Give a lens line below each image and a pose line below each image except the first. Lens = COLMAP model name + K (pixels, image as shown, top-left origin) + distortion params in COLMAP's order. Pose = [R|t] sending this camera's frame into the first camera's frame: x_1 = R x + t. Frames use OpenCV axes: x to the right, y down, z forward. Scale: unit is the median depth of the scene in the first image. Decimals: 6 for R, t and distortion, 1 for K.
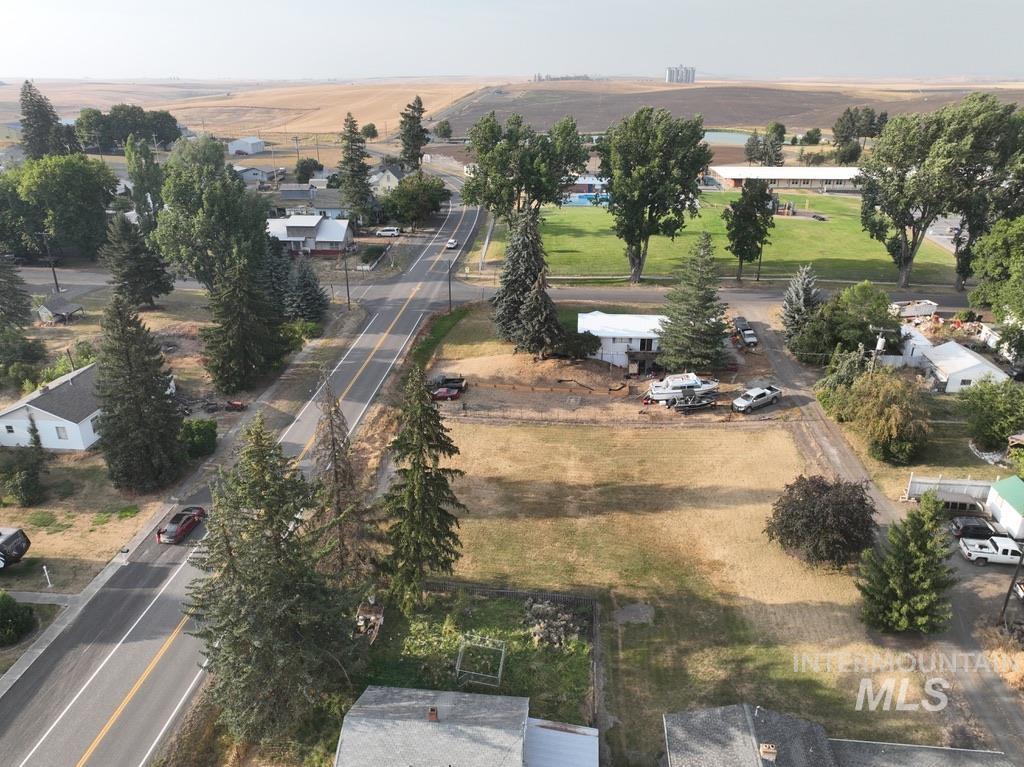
lens RADIAL K [[720.7, 0, 512.0], [0, 720.7, 383.5], [0, 0, 1]] dist [0.001781, 0.012506]
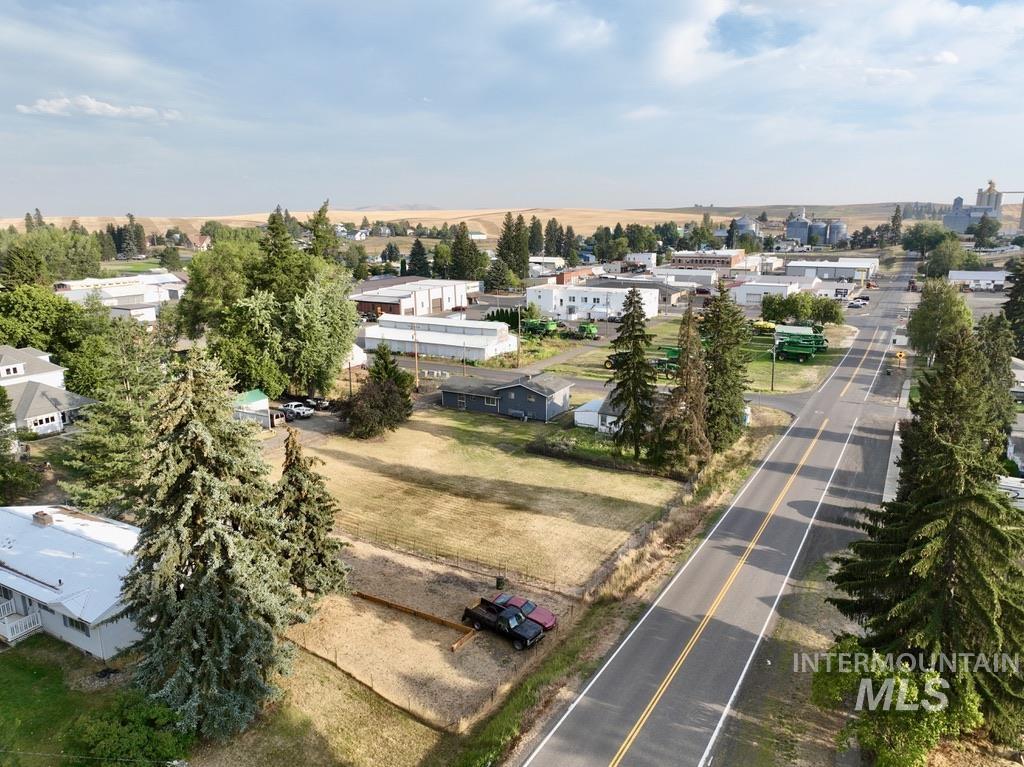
lens RADIAL K [[720.7, 0, 512.0], [0, 720.7, 383.5], [0, 0, 1]] dist [0.001781, 0.012506]
pose [[-0.910641, -0.084837, 0.404395, -0.300322], [0.173026, 0.810461, 0.559657, -0.437403], [-0.375226, 0.579617, -0.723360, 1.294753]]
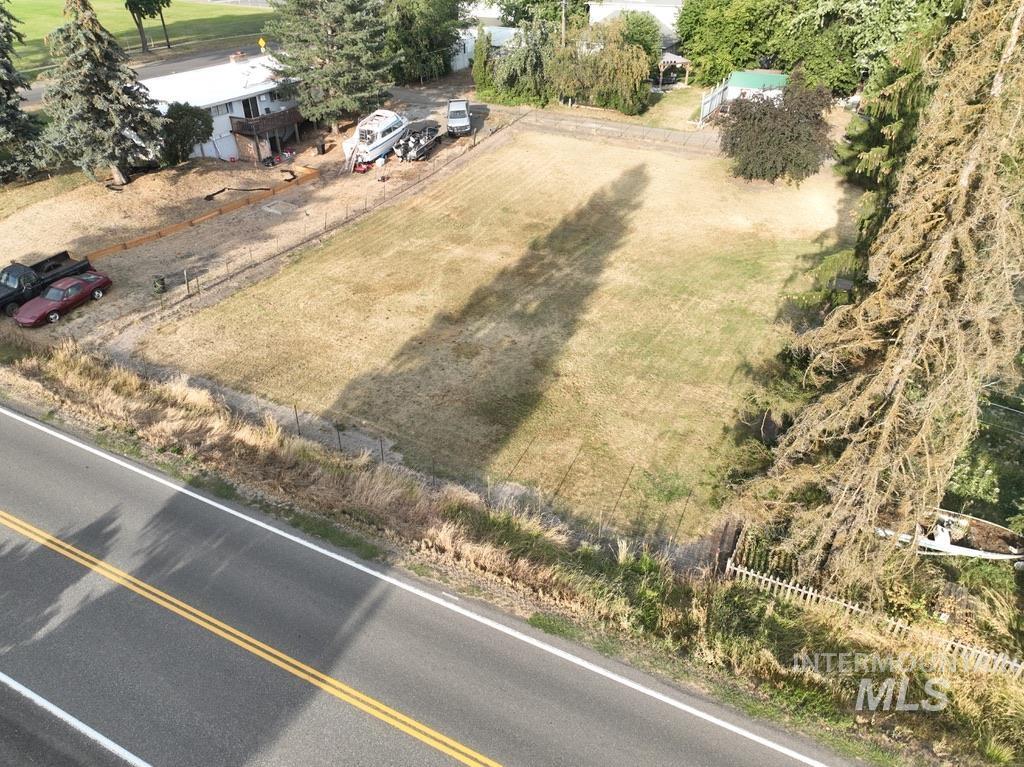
lens RADIAL K [[720.7, 0, 512.0], [0, 720.7, 383.5], [0, 0, 1]] dist [0.001781, 0.012506]
pose [[0.359649, -0.501464, 0.786884, -0.352489], [0.376503, 0.849603, 0.369351, 0.001017], [-0.853755, 0.163427, 0.494362, 0.584133]]
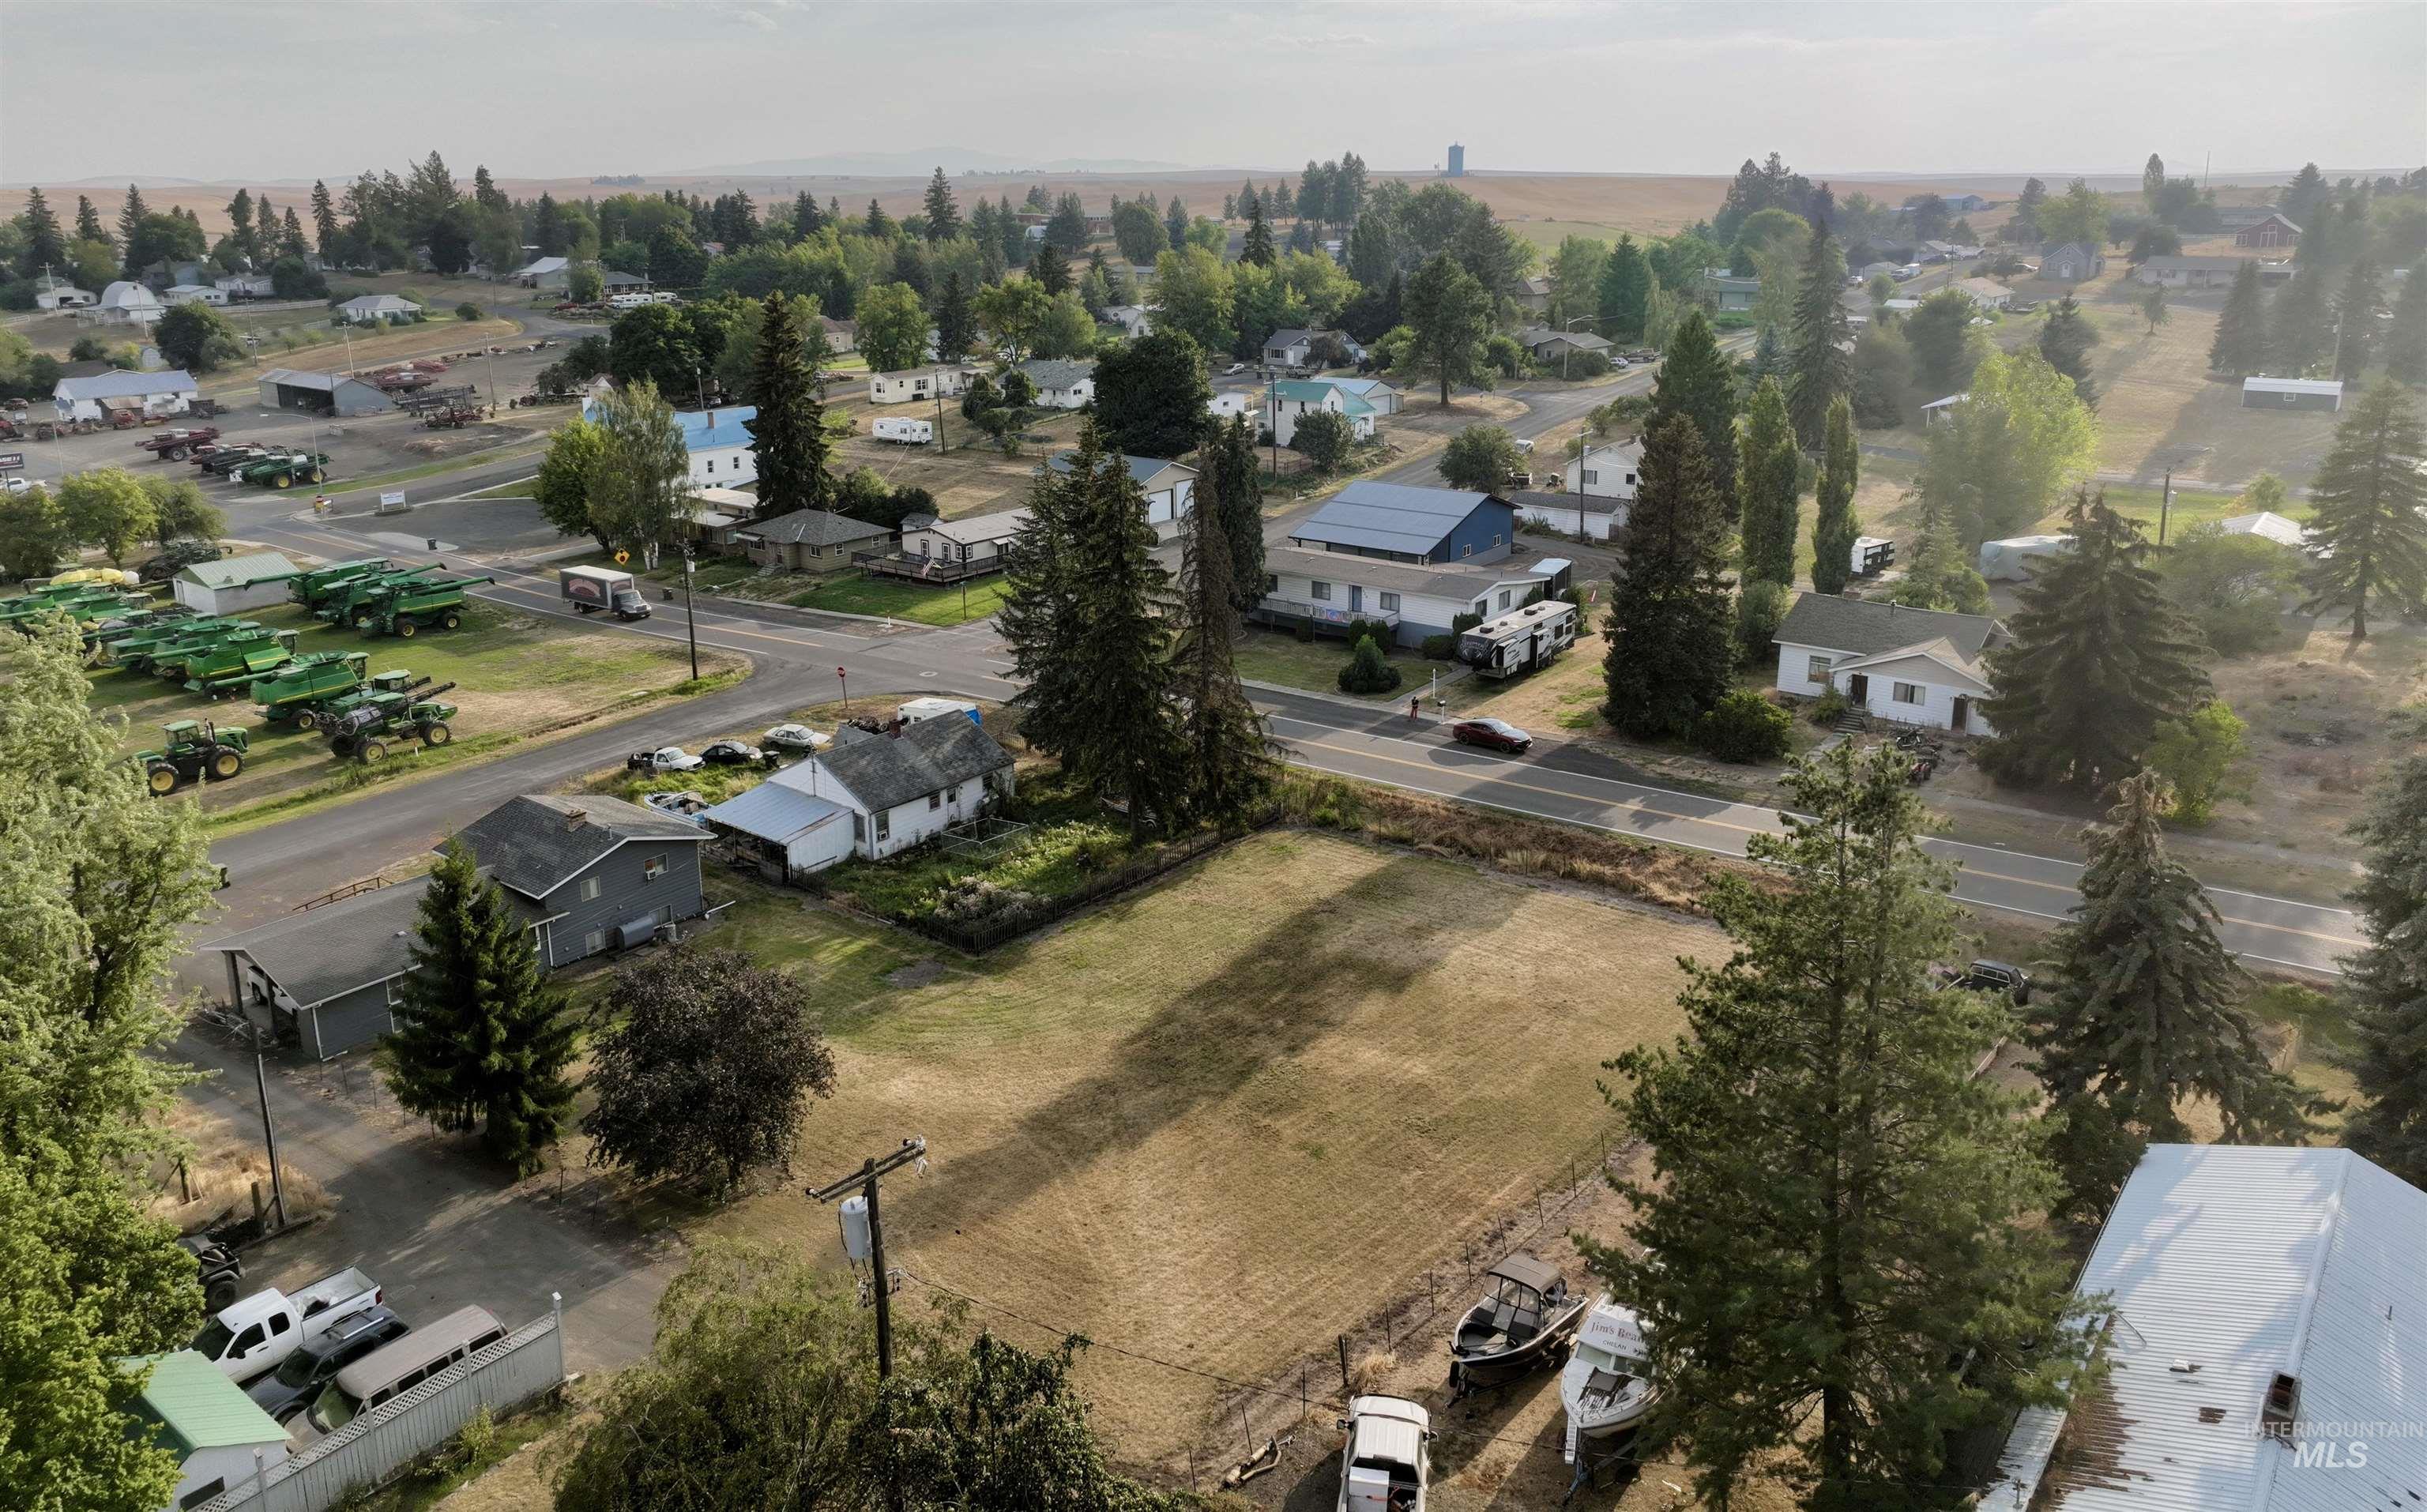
lens RADIAL K [[1812.4, 0, 1213.5], [0, 1812.4, 756.0], [0, 0, 1]] dist [-0.002262, -0.000182]
pose [[-0.523807, 0.272795, -0.806975, 0.702286], [-0.337044, 0.803655, 0.490448, -0.358995], [0.782322, 0.528886, -0.329016, 0.959603]]
